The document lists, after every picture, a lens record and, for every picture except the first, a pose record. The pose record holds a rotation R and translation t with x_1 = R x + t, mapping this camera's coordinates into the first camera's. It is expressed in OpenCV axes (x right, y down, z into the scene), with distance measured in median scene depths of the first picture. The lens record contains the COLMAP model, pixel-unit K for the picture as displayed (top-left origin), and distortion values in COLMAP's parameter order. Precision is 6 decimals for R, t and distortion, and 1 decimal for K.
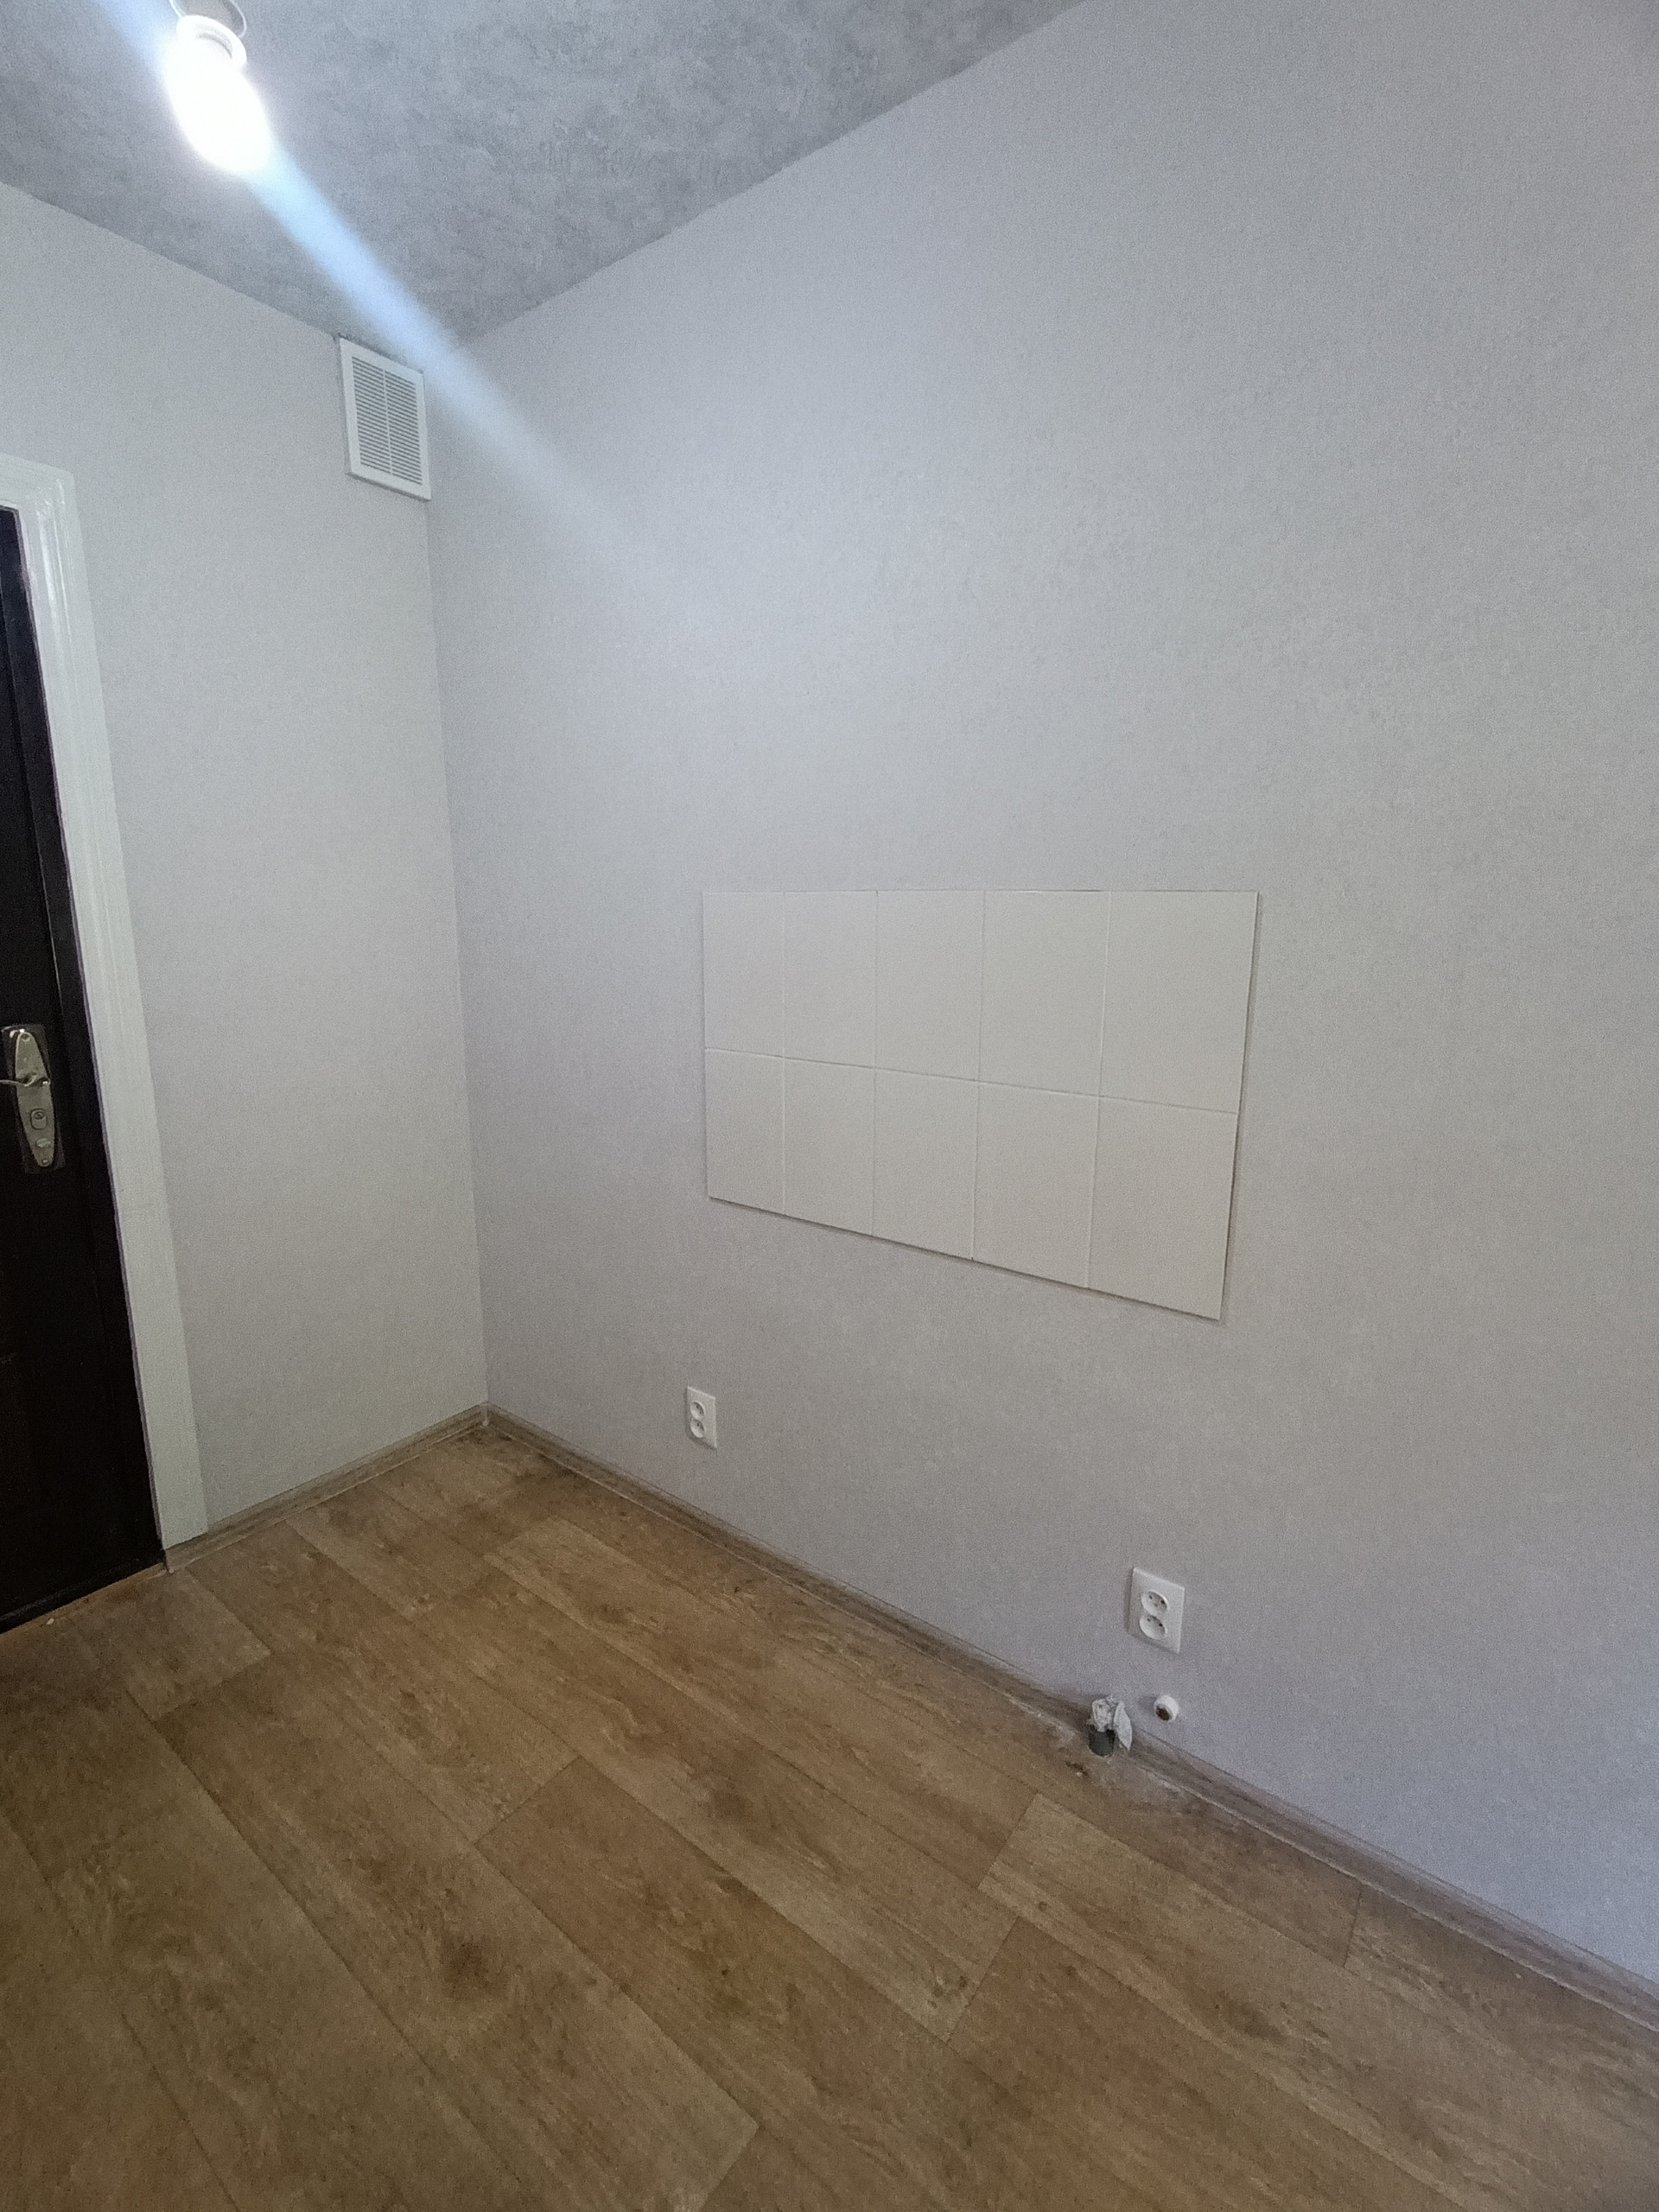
lens RADIAL K [[997.2, 0, 828.1], [0, 997.2, 1104.1], [0, 0, 1]] dist [0.002740, 0.000644]
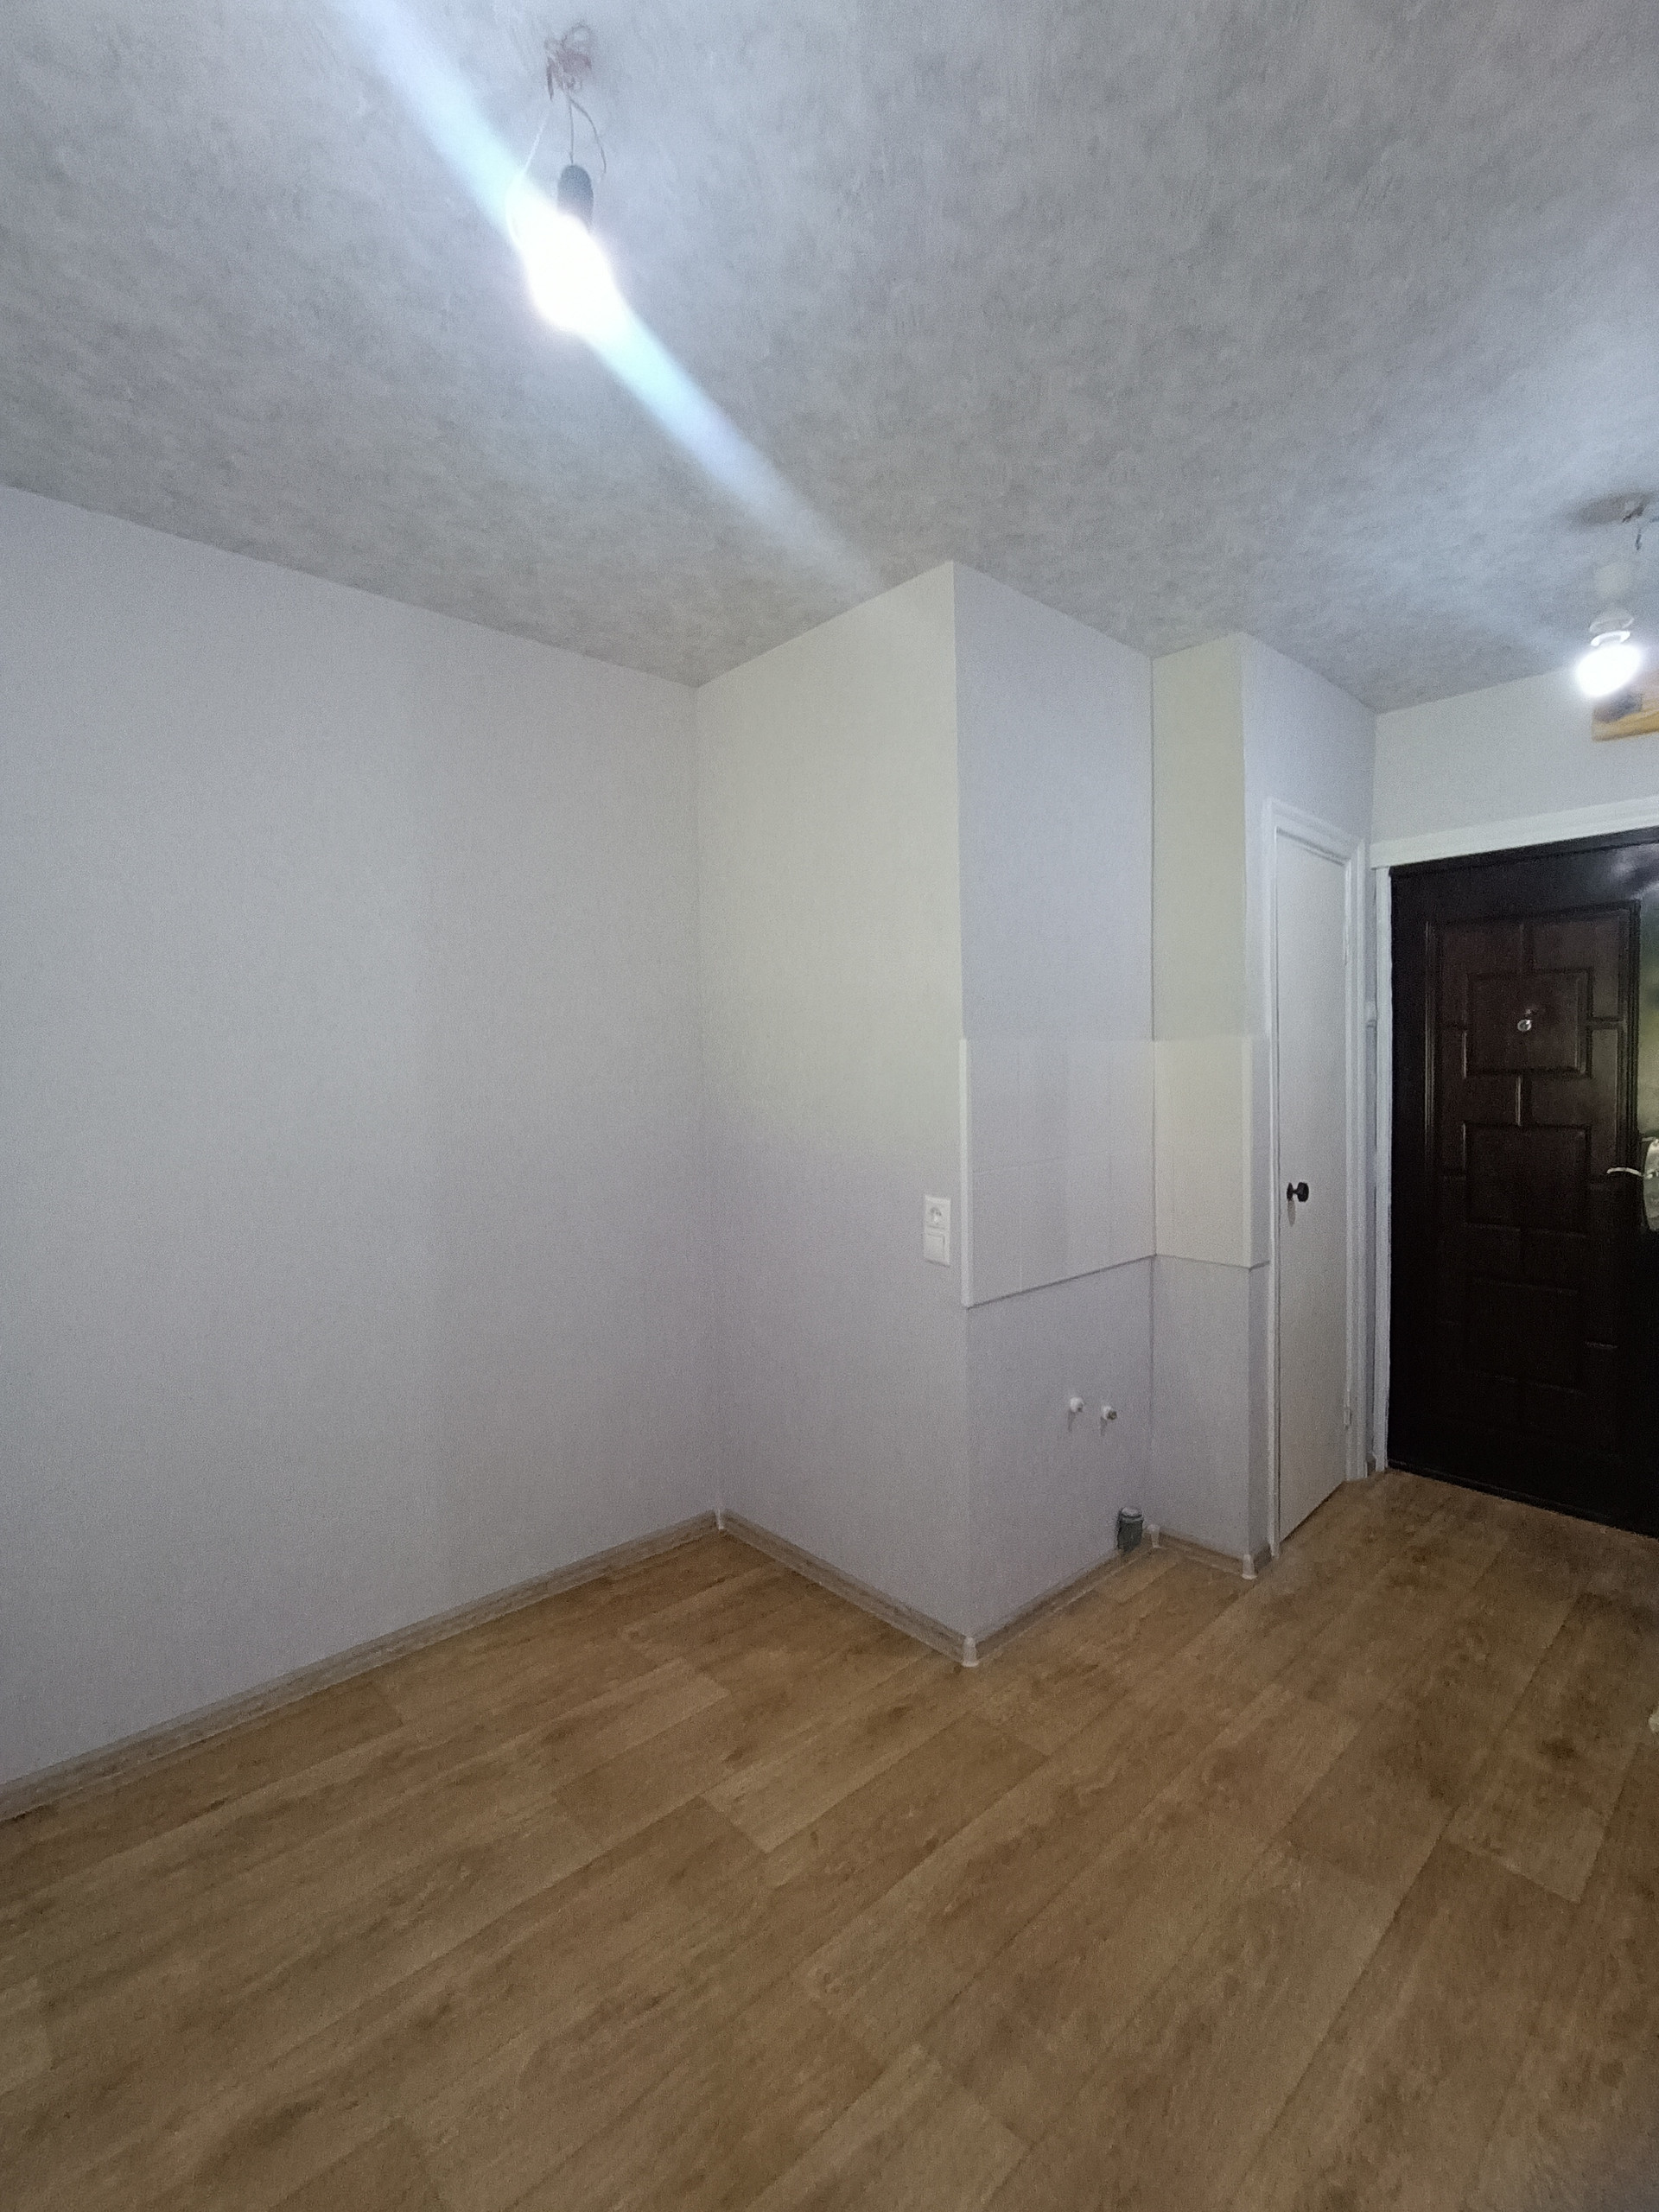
lens RADIAL K [[1007.0, 0, 823.3], [0, 1007.0, 1108.6], [0, 0, 1]] dist [-0.030704, 0.020742]
pose [[-0.173138, 0.033370, -0.984332, 1.147774], [-0.175911, 0.982308, 0.064243, 0.006730], [0.969061, 0.184277, -0.164204, -0.008640]]
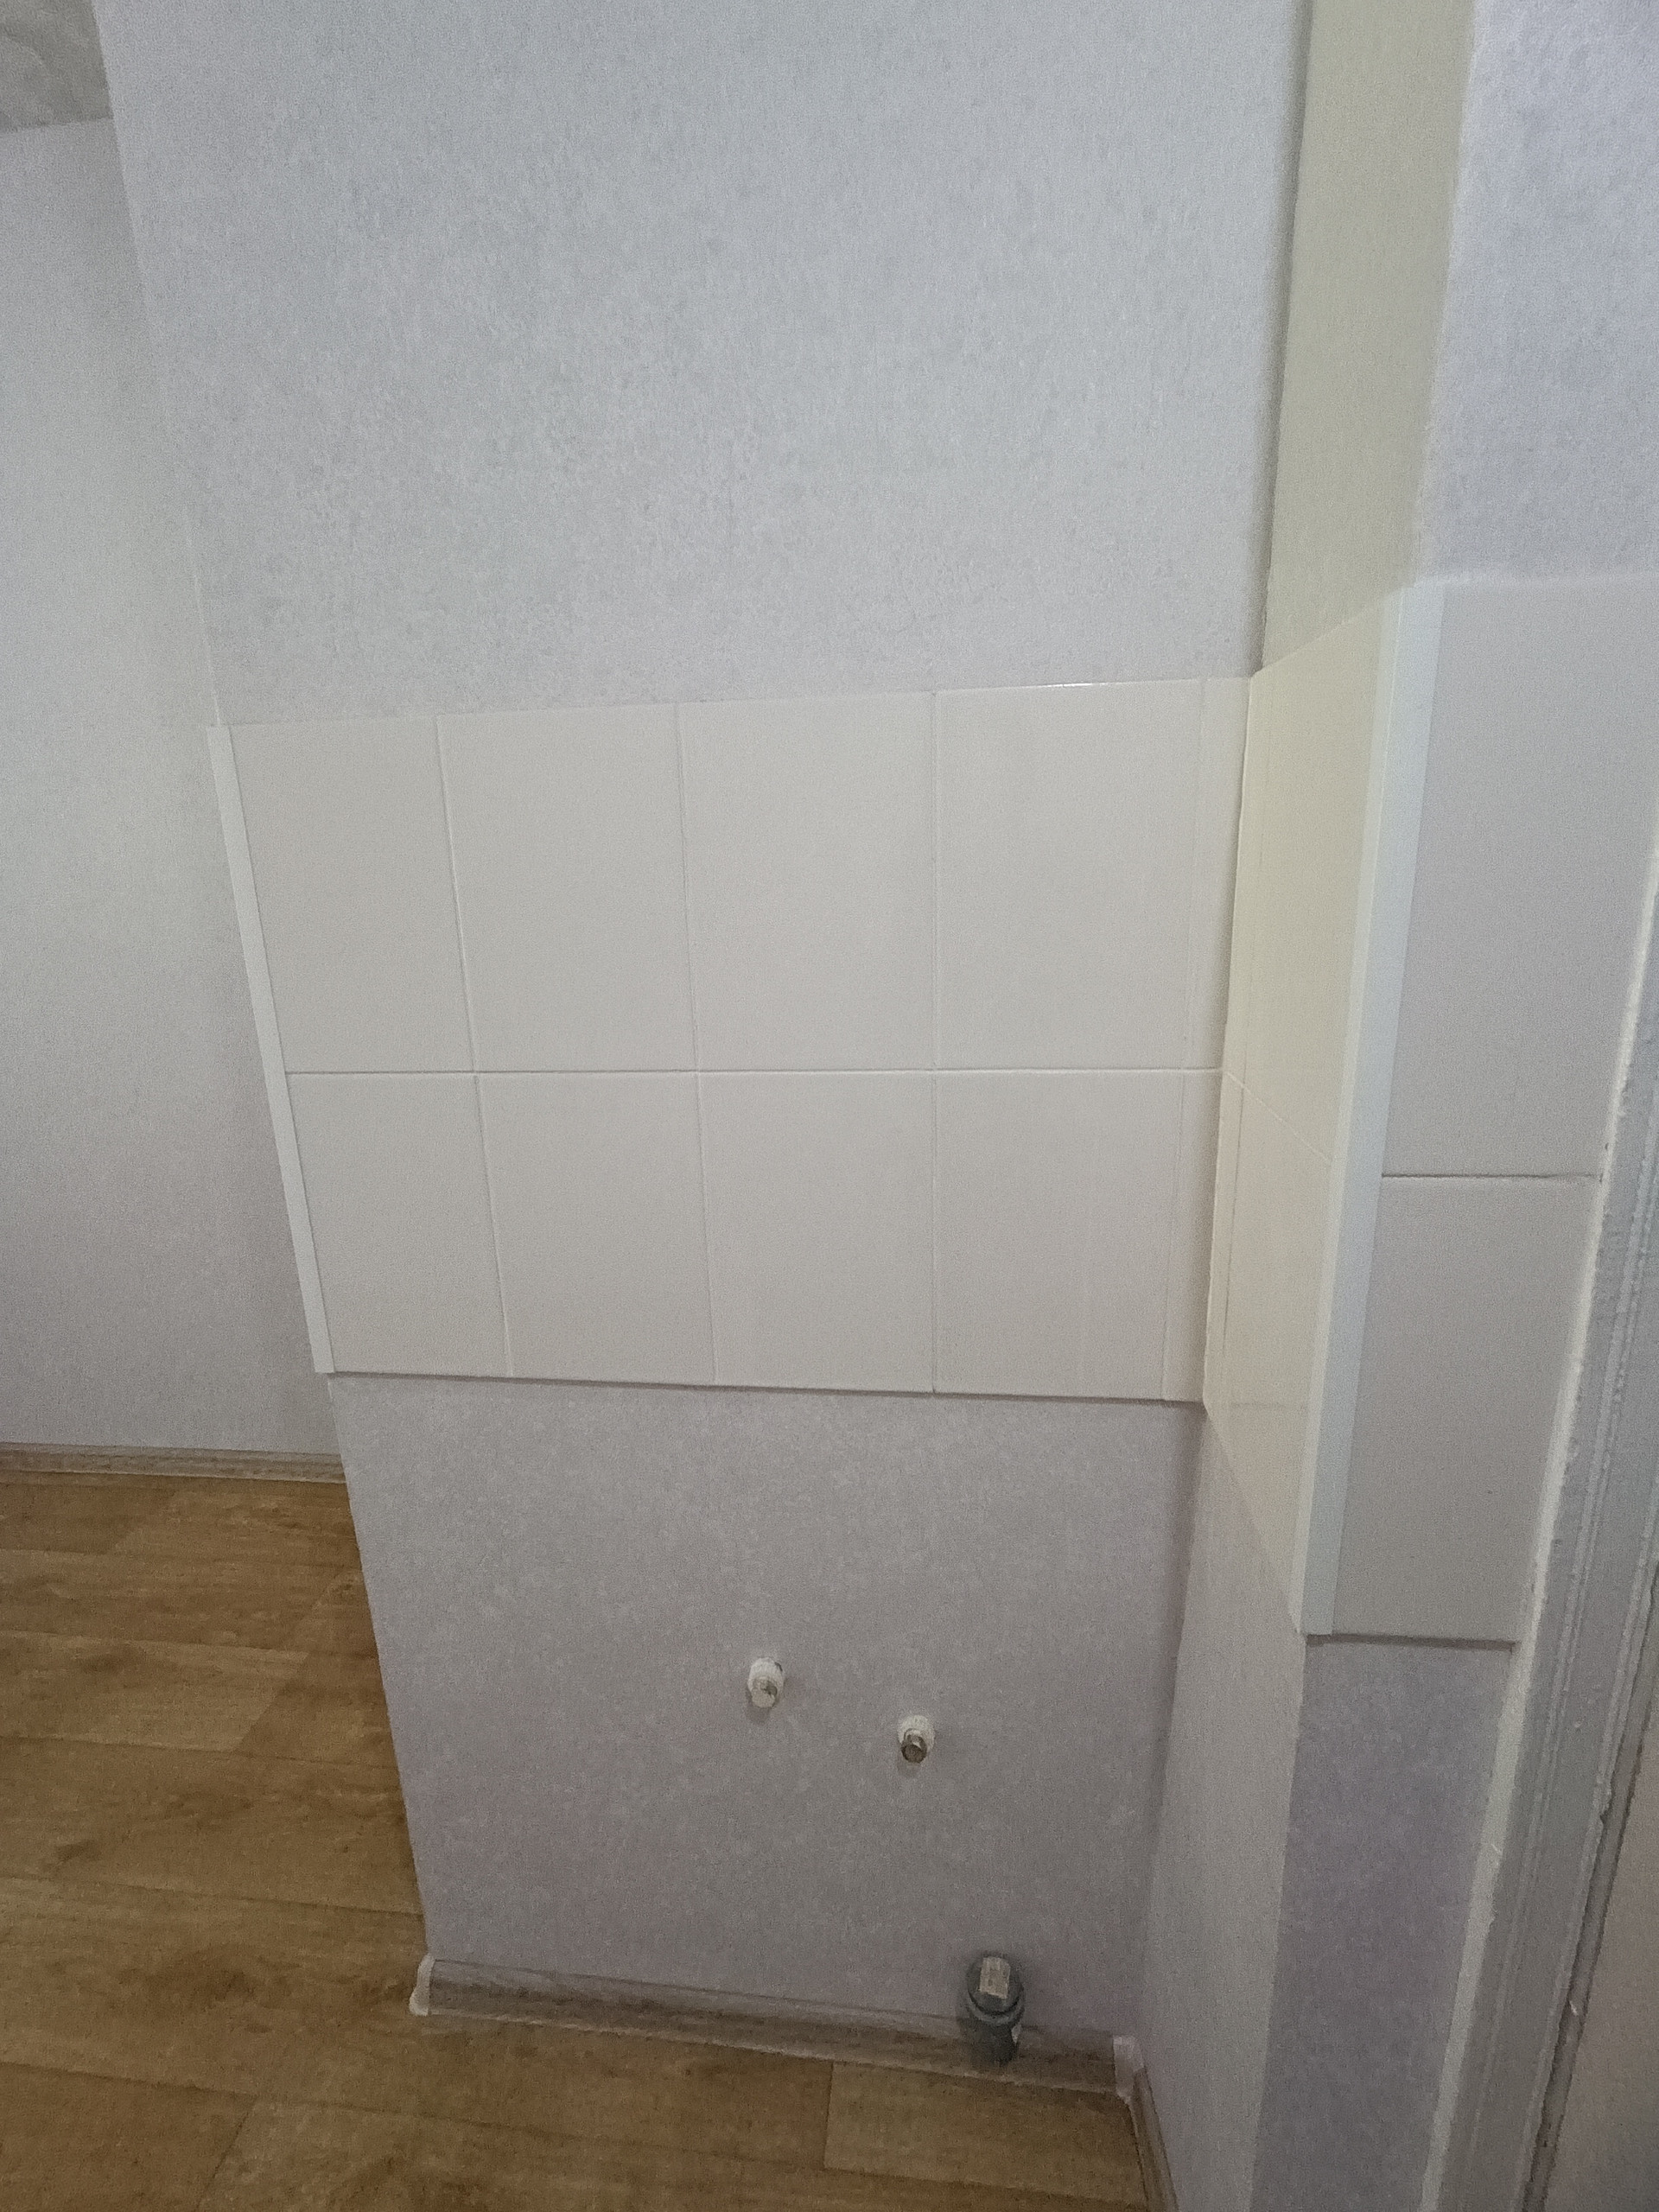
lens RADIAL K [[997.2, 0, 828.1], [0, 997.2, 1104.1], [0, 0, 1]] dist [0.002740, 0.000644]
pose [[-0.860200, 0.139322, -0.490557, -0.388078], [-0.081217, 0.912250, 0.401501, -0.096894], [0.503448, 0.385213, -0.773402, 0.631656]]
